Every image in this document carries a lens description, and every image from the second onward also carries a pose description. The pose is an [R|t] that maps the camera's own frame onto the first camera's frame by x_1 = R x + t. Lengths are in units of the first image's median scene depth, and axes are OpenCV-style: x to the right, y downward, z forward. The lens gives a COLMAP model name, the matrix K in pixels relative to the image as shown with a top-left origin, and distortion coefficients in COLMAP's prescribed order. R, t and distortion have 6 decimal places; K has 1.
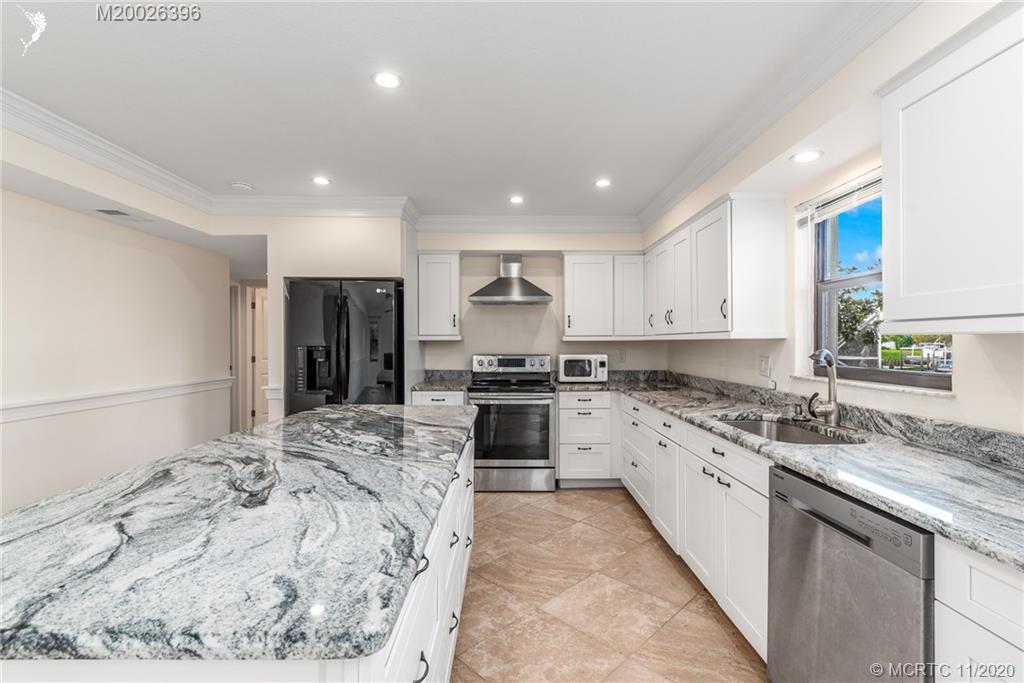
lens RADIAL K [[488.1, 0, 497.0], [0, 488.1, 342.8], [0, 0, 1]] dist [0.002857, -0.000495]
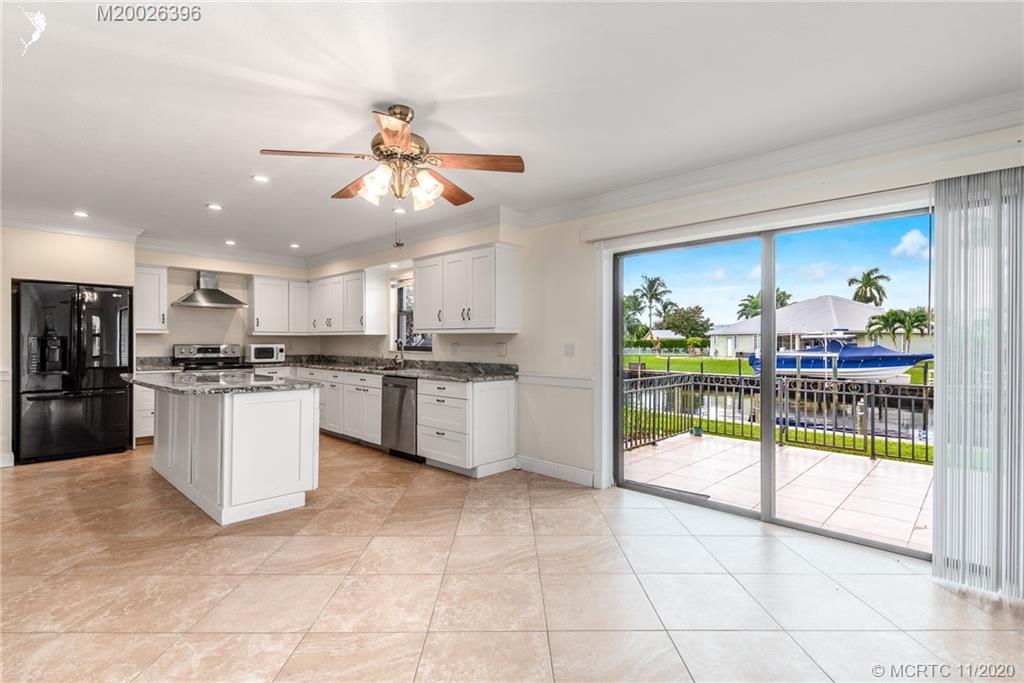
lens RADIAL K [[488.1, 0, 513.3], [0, 488.1, 339.6], [0, 0, 1]] dist [0.002857, -0.000495]
pose [[0.700668, 0.007313, 0.713450, -0.400285], [-0.005419, 0.999973, -0.004927, 0.013419], [-0.713467, -0.000414, 0.700689, -0.657755]]
